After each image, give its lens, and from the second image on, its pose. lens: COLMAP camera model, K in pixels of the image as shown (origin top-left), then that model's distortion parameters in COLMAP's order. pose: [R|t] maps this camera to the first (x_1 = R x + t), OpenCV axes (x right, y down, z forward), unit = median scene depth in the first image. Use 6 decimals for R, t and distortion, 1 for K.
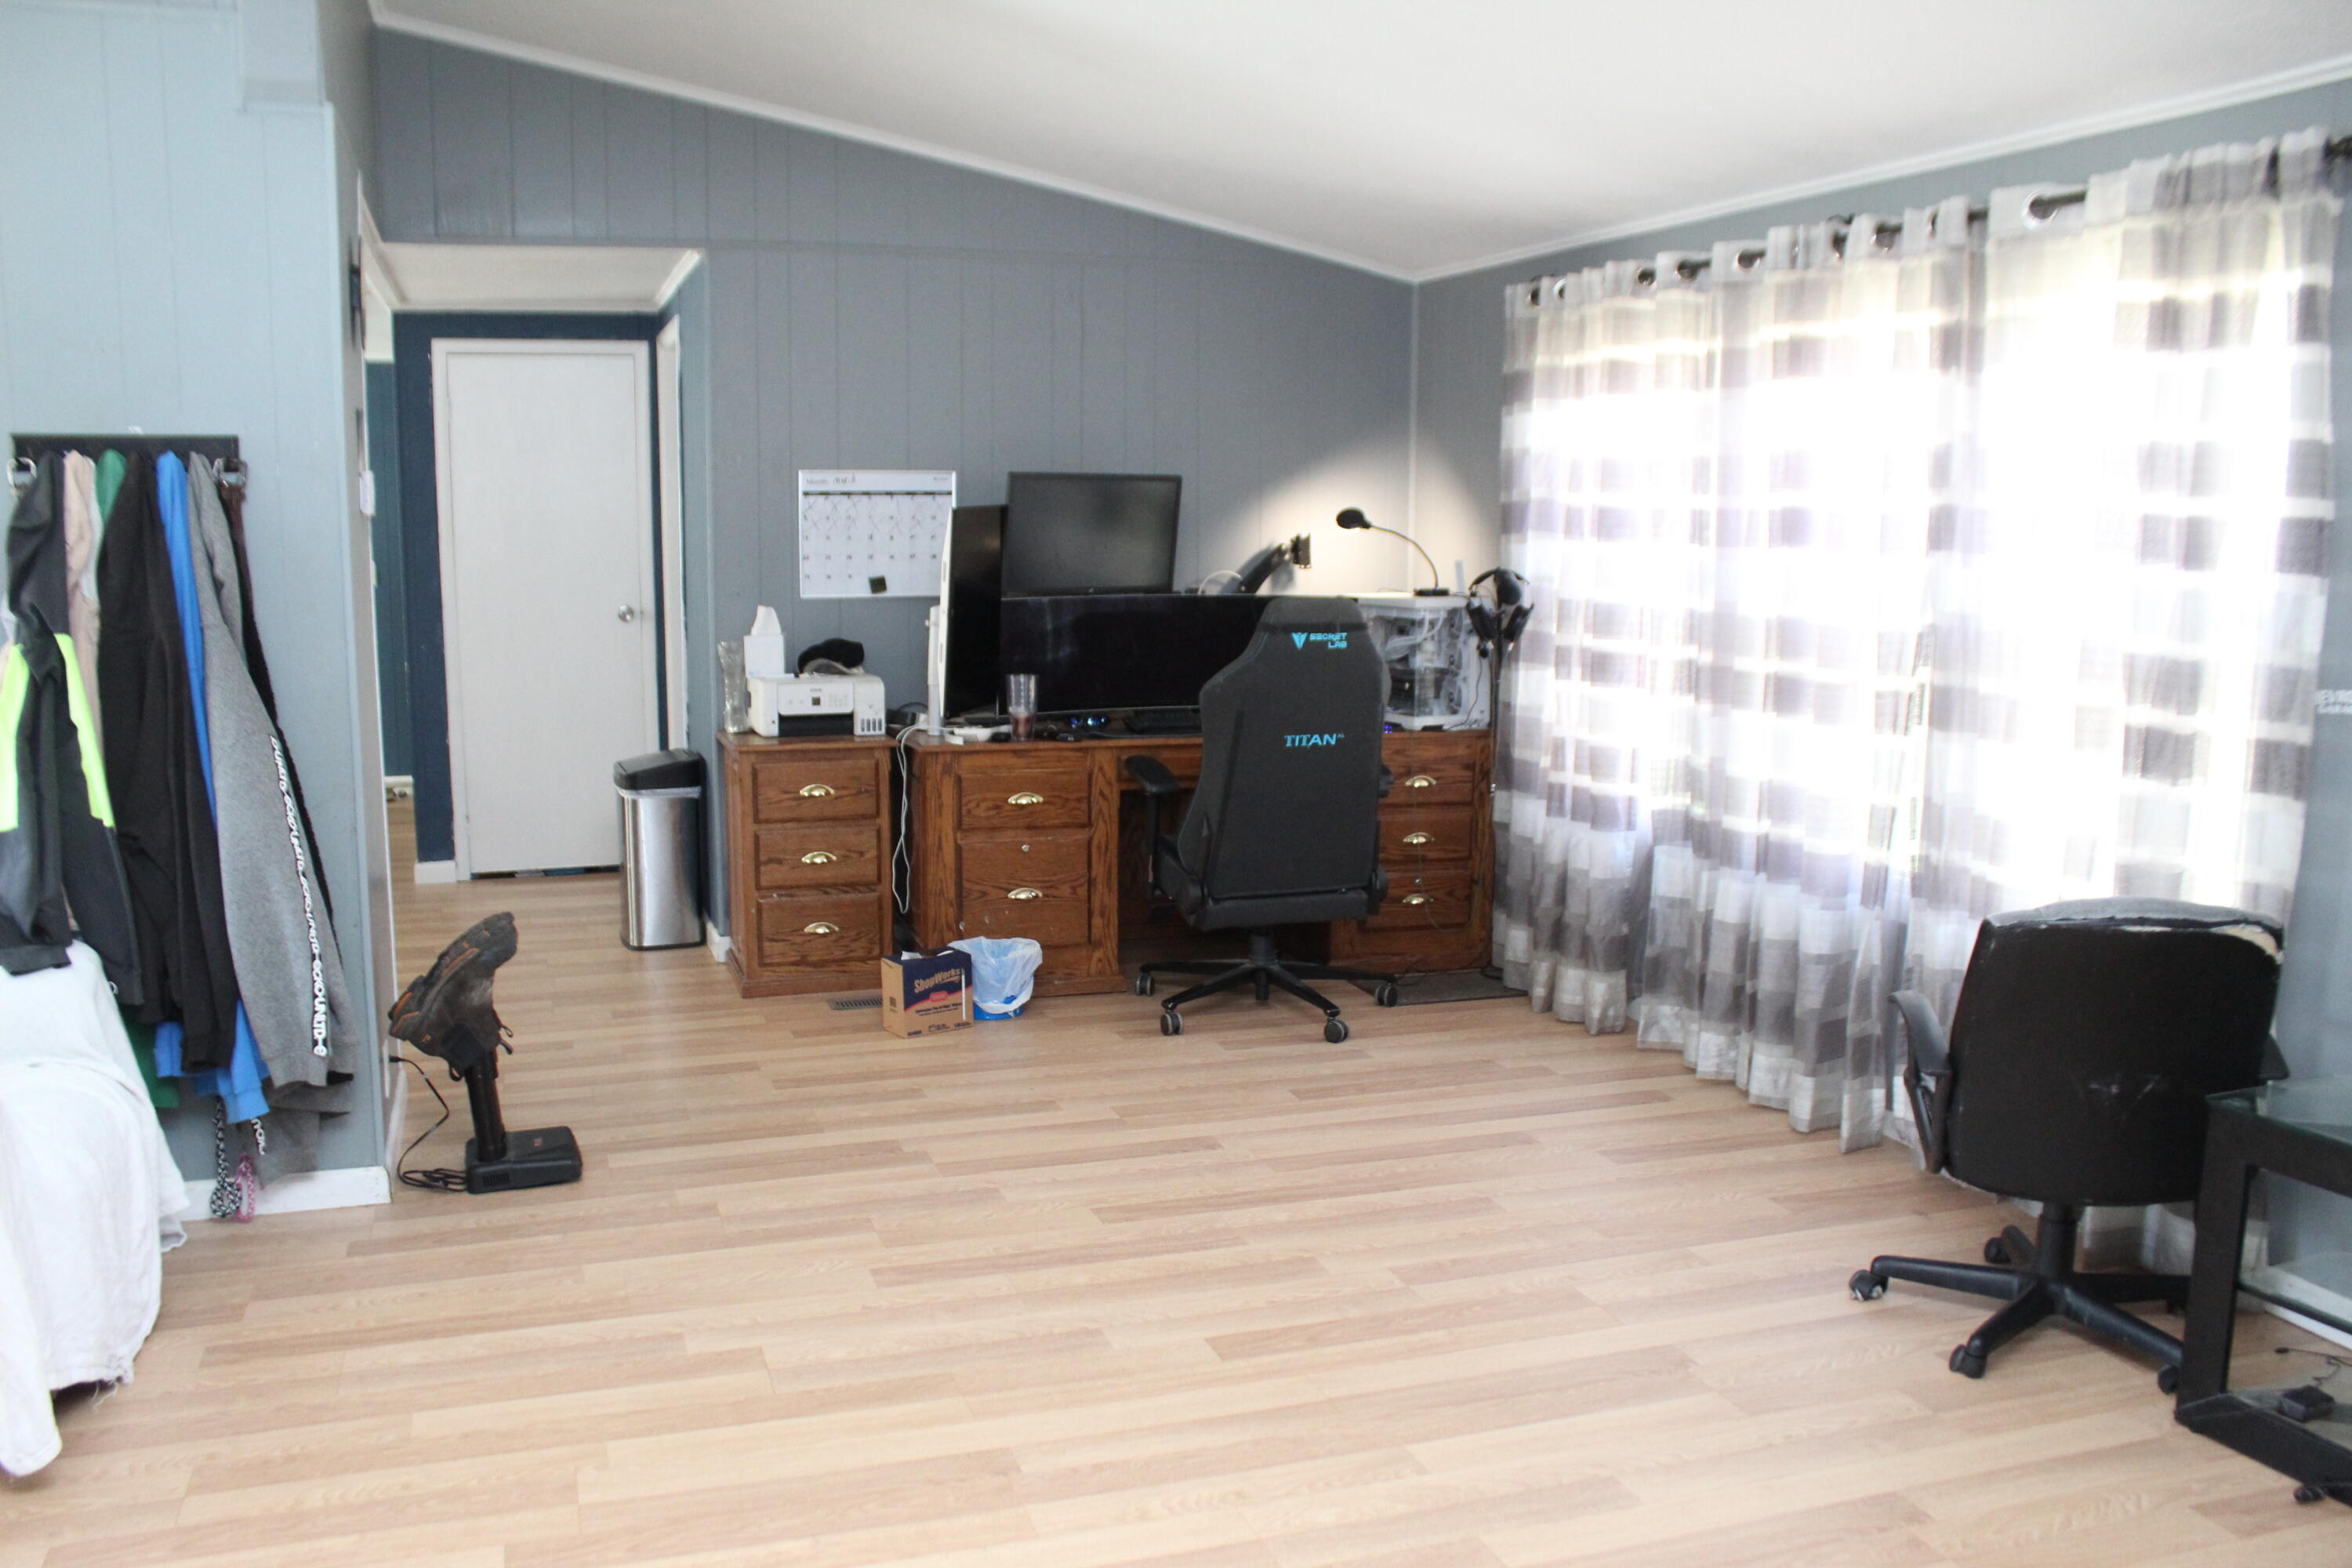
lens RADIAL K [[1941.9, 0, 1157.9], [0, 1941.9, 820.9], [0, 0, 1]] dist [-0.149387, 0.138787]
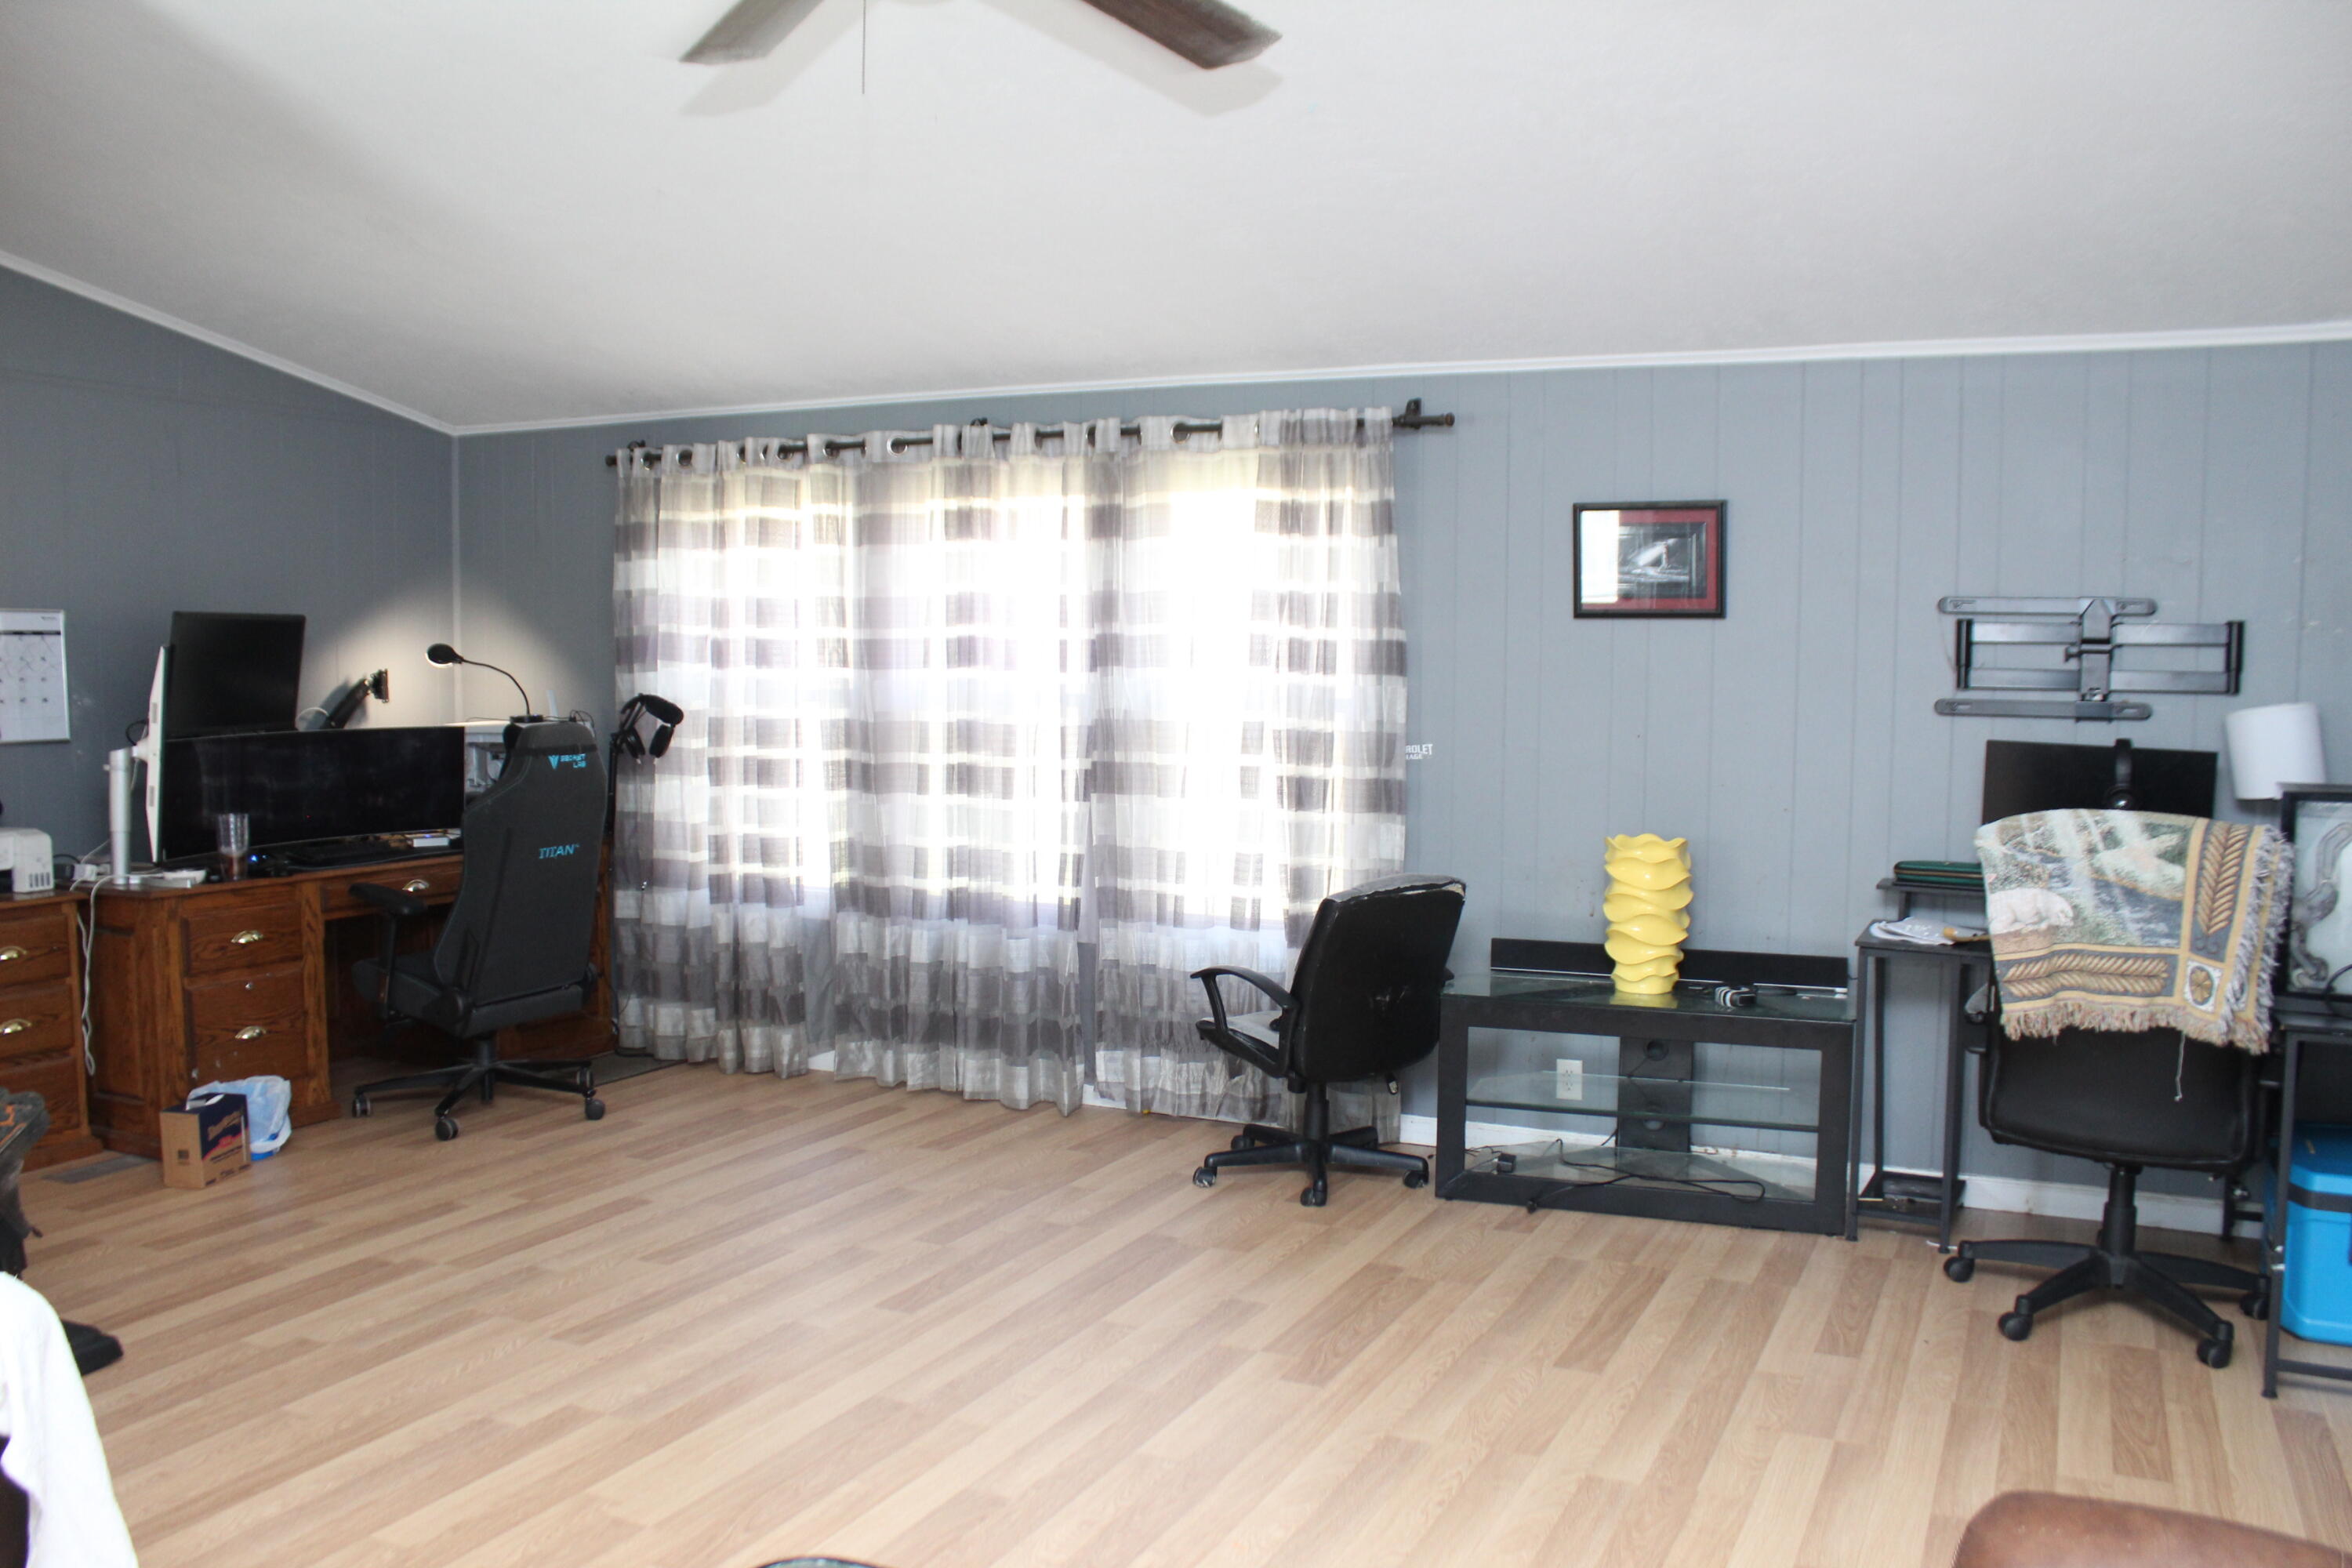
lens RADIAL K [[1941.9, 0, 1157.9], [0, 1941.9, 820.9], [0, 0, 1]] dist [-0.149387, 0.138787]
pose [[0.708815, -0.069279, 0.701984, -0.480797], [0.114799, 0.993228, -0.017894, 0.000494], [-0.695990, 0.093271, 0.711968, -0.027949]]
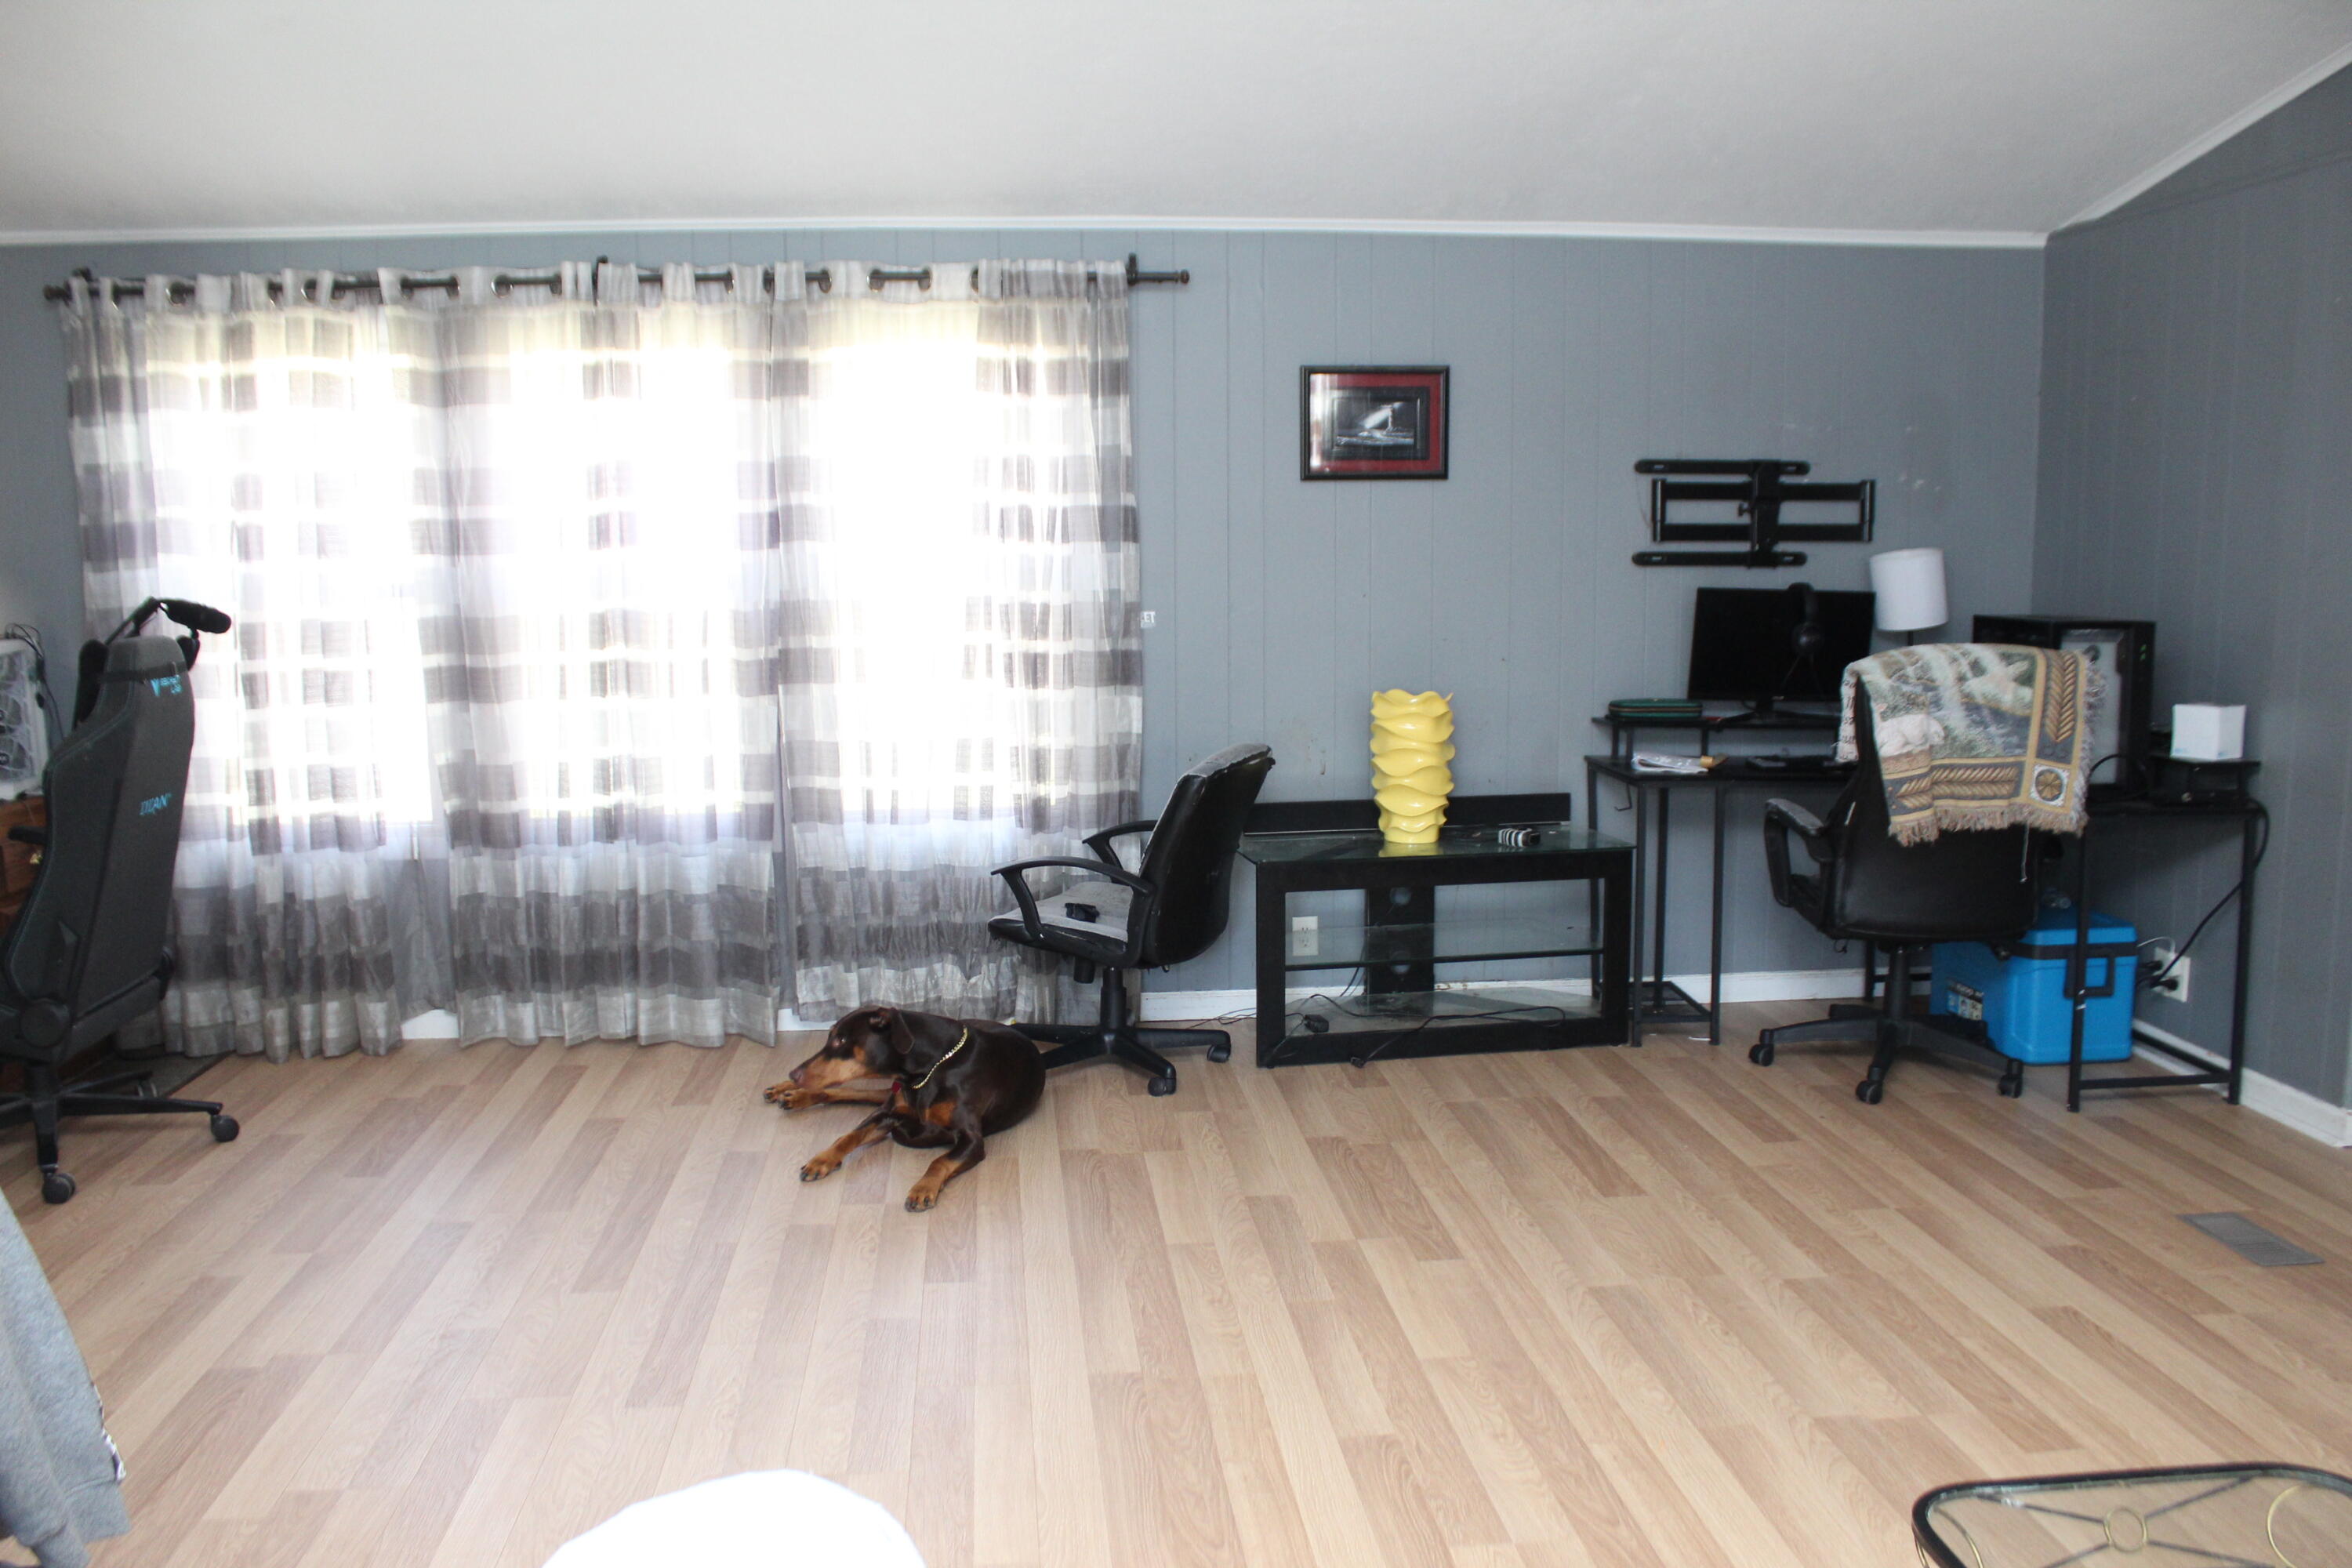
lens RADIAL K [[1941.8, 0, 1141.4], [0, 1941.8, 840.7], [0, 0, 1]] dist [-0.146317, 0.124727]
pose [[0.255675, -0.174430, 0.950897, -0.645566], [0.168854, 0.976527, 0.133731, -0.068501], [-0.951903, 0.126371, 0.279127, 0.380434]]
